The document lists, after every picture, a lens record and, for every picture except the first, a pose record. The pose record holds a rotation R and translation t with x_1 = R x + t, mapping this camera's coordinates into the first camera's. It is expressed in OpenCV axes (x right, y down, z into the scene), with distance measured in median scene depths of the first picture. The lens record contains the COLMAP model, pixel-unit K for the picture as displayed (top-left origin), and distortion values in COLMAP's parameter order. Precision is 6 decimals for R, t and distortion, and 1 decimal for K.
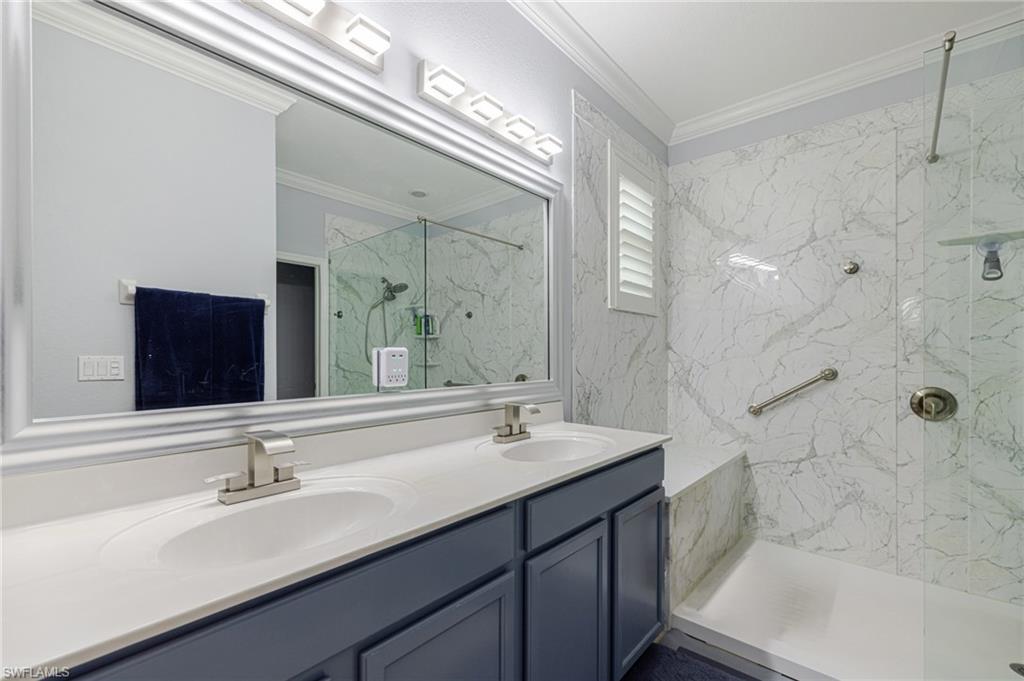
lens RADIAL K [[436.9, 0, 510.6], [0, 436.9, 349.7], [0, 0, 1]] dist [-0.004321, 0.001508]
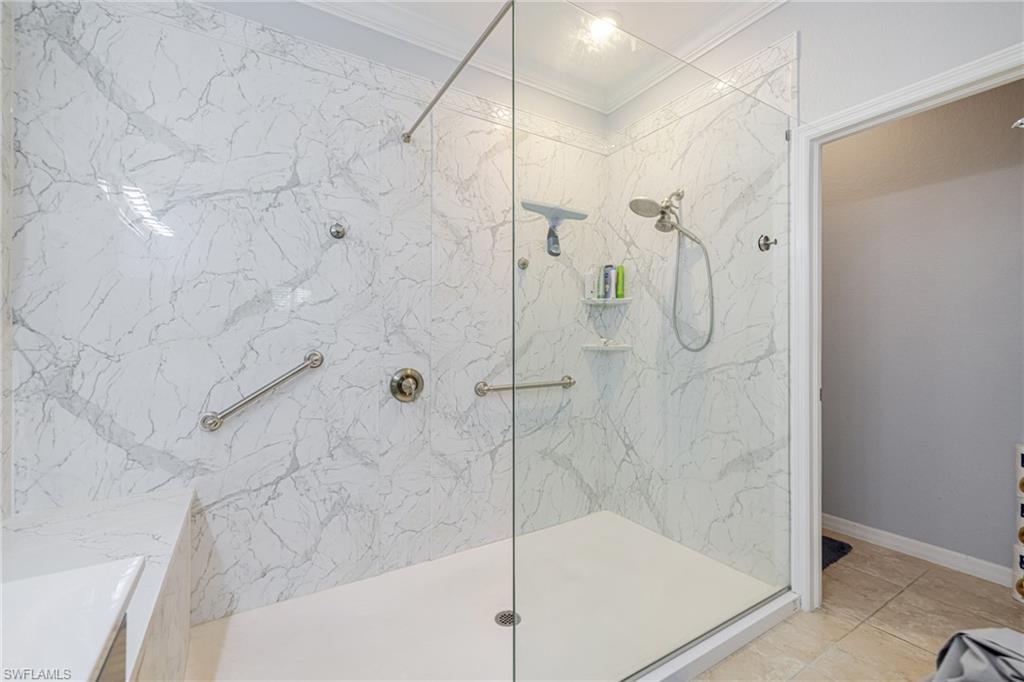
lens RADIAL K [[436.9, 0, 515.5], [0, 436.9, 339.5], [0, 0, 1]] dist [-0.004321, 0.001508]
pose [[0.281867, -0.001530, 0.959452, 0.078050], [-0.007107, 0.999968, 0.003683, 0.013664], [-0.959427, -0.007857, 0.281847, 0.437148]]
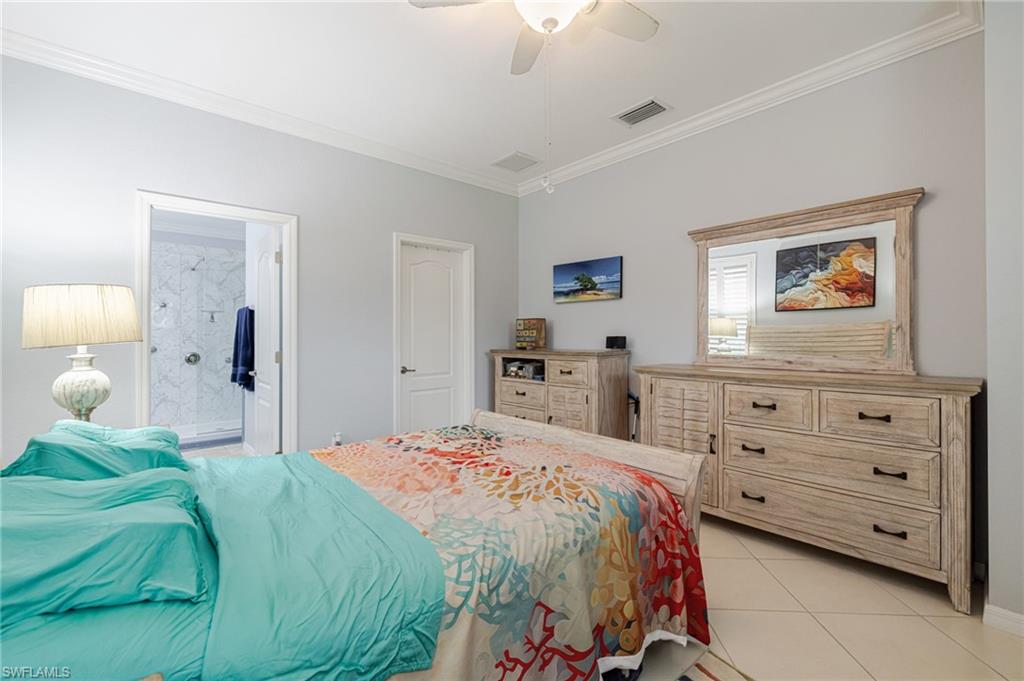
lens RADIAL K [[436.9, 0, 511.5], [0, 436.9, 335.8], [0, 0, 1]] dist [-0.004321, 0.001508]
pose [[0.116547, 0.002629, 0.993182, -1.375321], [-0.006293, 0.999978, -0.001908, -0.024542], [-0.993165, -0.006027, 0.116561, -1.184014]]
